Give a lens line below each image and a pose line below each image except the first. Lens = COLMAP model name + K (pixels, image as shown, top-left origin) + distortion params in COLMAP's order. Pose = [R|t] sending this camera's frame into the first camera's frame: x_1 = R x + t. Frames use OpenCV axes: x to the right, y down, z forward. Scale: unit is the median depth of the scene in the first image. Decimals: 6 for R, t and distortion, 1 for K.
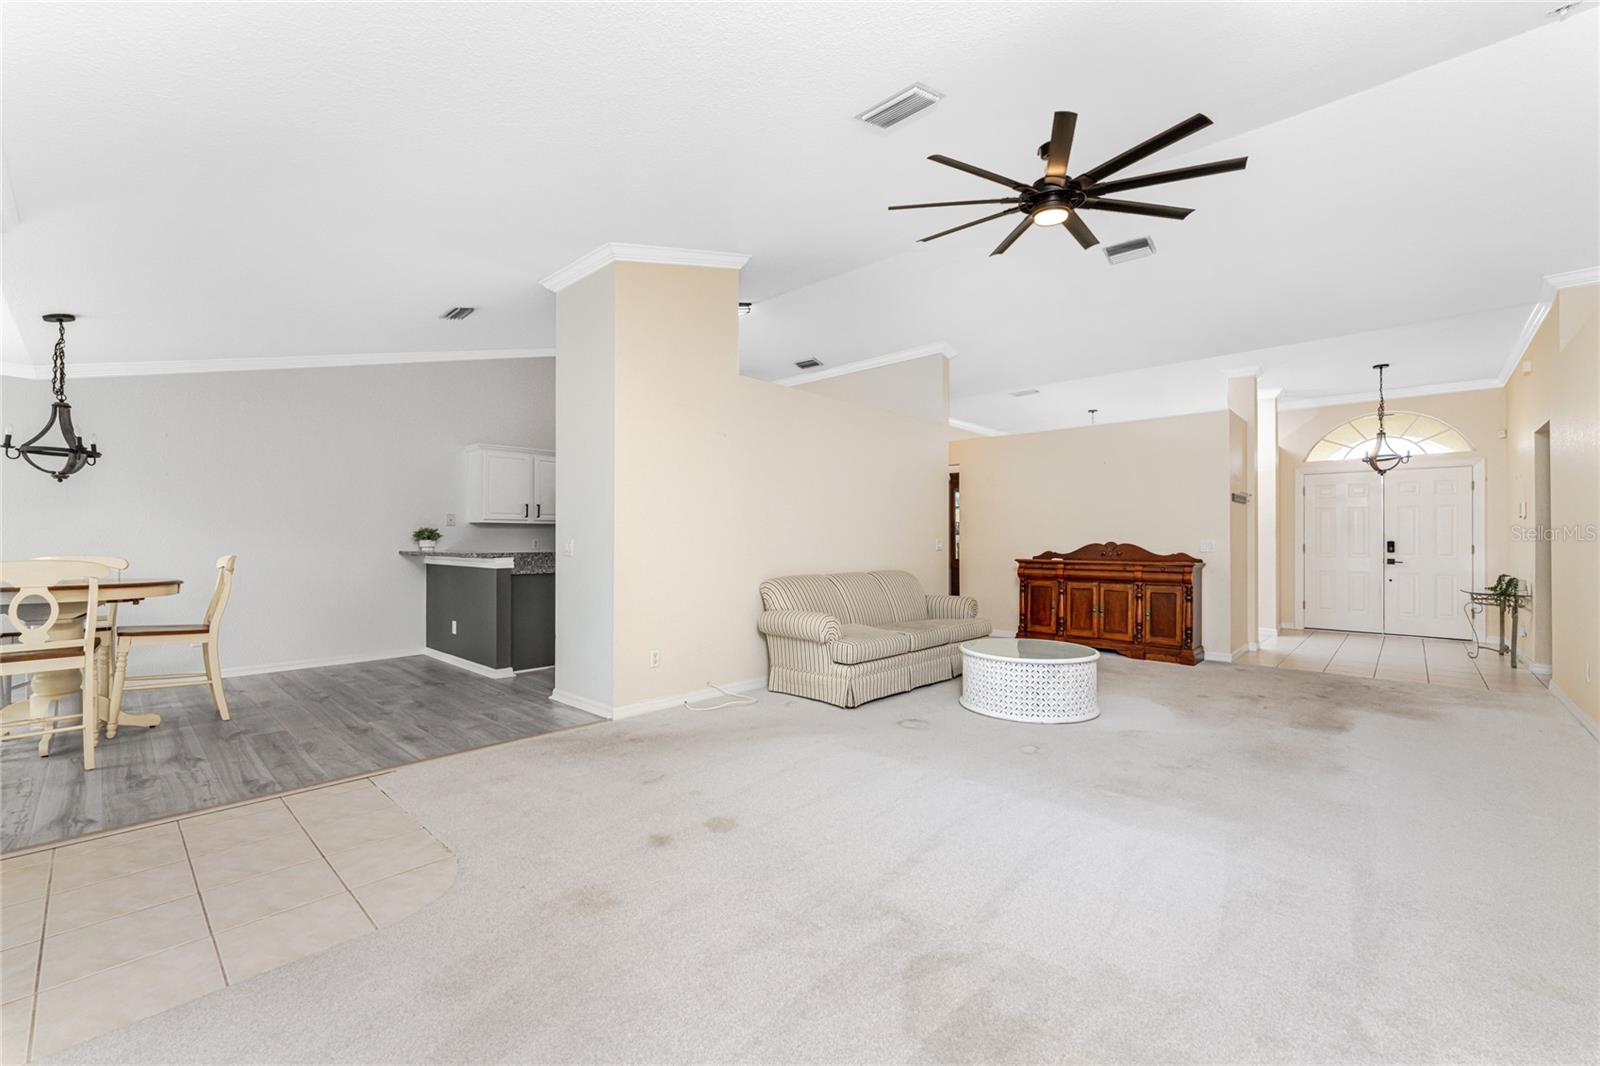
lens RADIAL K [[647.5, 0, 800.0], [0, 647.5, 533.0], [0, 0, 1]] dist [0.000499, 0.000192]
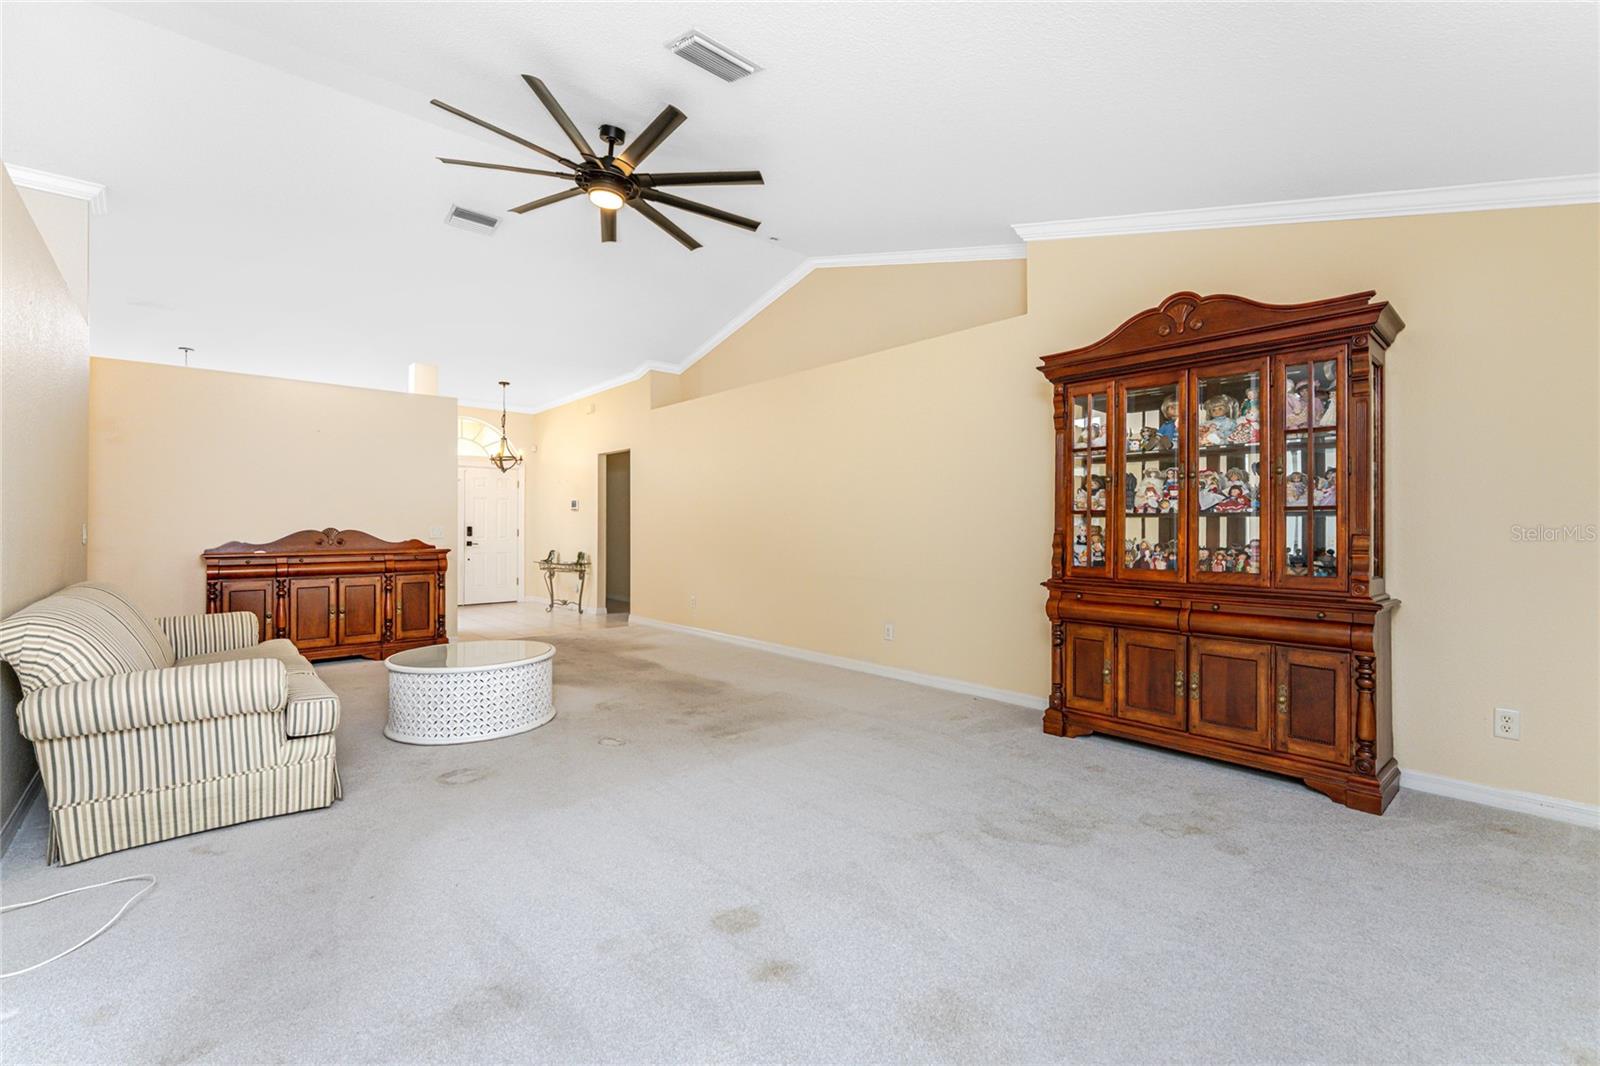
lens RADIAL K [[679.4, 0, 800.0], [0, 679.4, 533.0], [0, 0, 1]] dist [0.000007, 0.000032]
pose [[0.094289, -0.010767, 0.995487, -0.352964], [-0.012213, 0.999854, 0.011971, 0.002652], [-0.995470, -0.013287, 0.094144, 0.350297]]
